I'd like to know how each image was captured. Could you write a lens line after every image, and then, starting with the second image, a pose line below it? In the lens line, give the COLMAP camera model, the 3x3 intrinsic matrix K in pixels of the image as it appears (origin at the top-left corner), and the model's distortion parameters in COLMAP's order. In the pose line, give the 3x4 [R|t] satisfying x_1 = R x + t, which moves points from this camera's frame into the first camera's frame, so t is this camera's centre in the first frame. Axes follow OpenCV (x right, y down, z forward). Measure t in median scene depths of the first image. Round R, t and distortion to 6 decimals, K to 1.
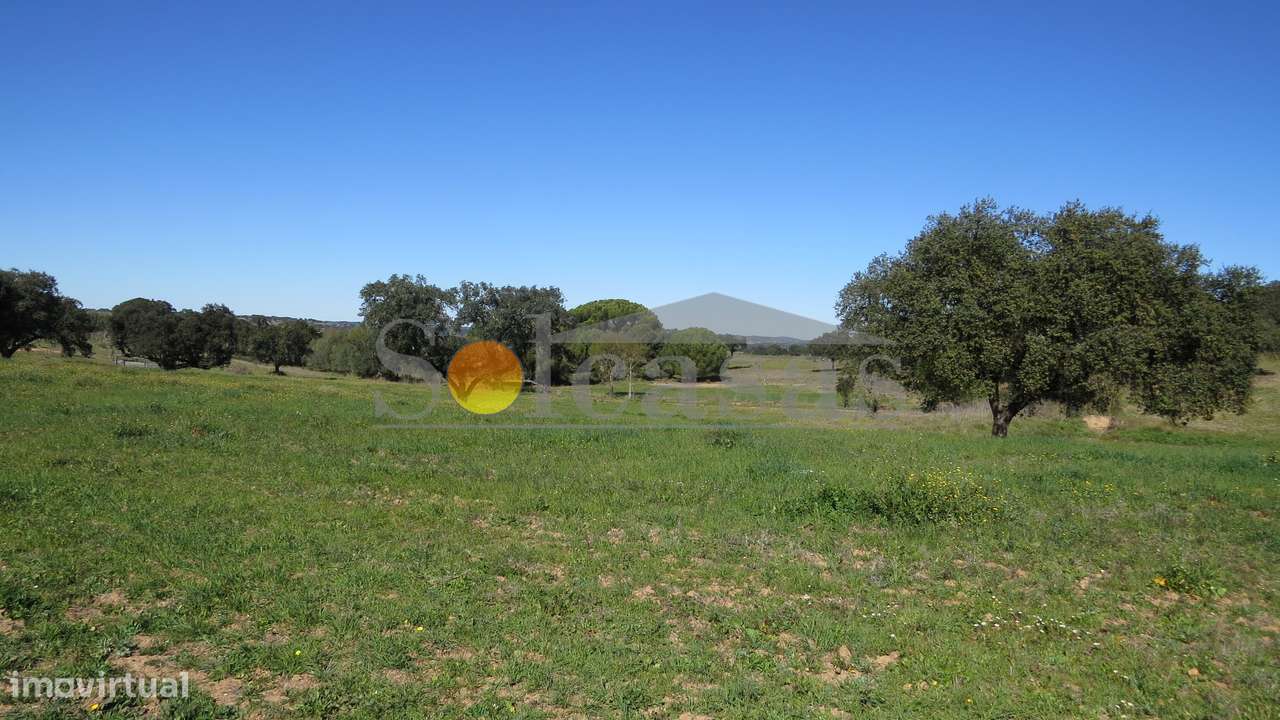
lens RADIAL K [[942.6, 0, 640.0], [0, 942.6, 360.0], [0, 0, 1]] dist [-0.006207, 0.005586]
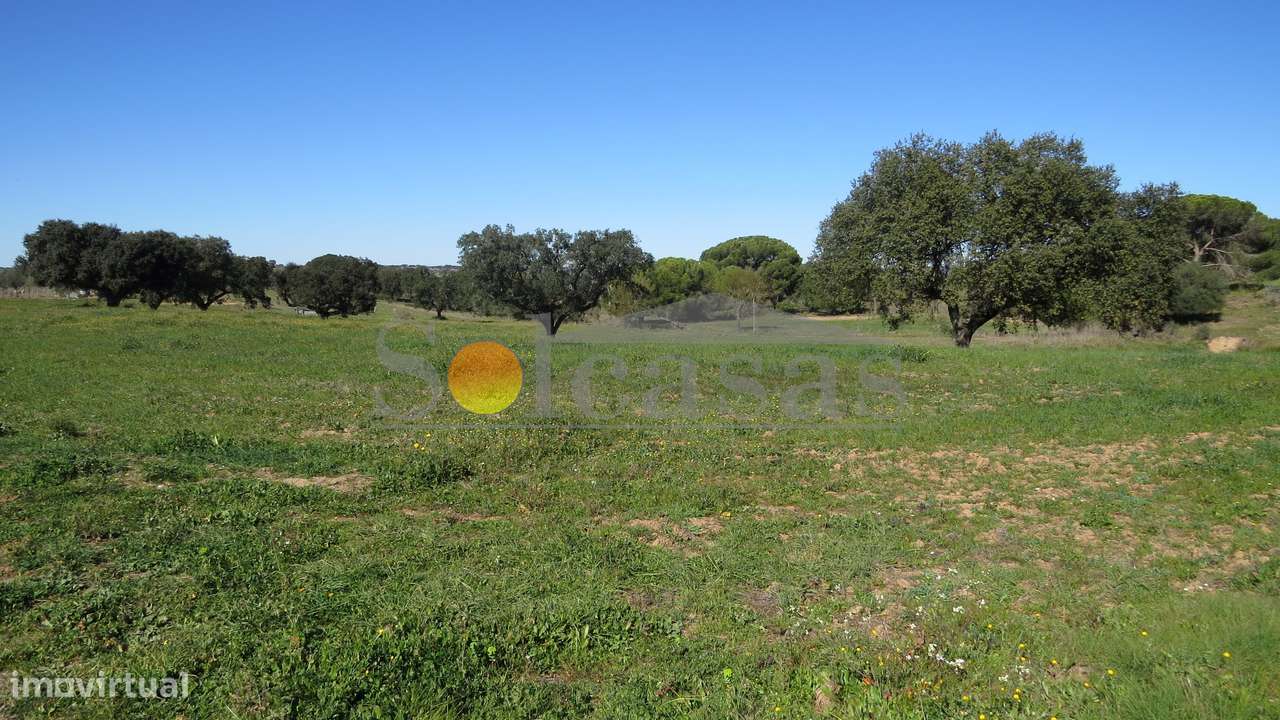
lens RADIAL K [[942.6, 0, 640.0], [0, 942.6, 360.0], [0, 0, 1]] dist [-0.006207, 0.005586]
pose [[0.980350, -0.020607, -0.196186, 0.117393], [0.033262, 0.997557, 0.061428, 0.006145], [0.194441, -0.066747, 0.978641, -0.068543]]
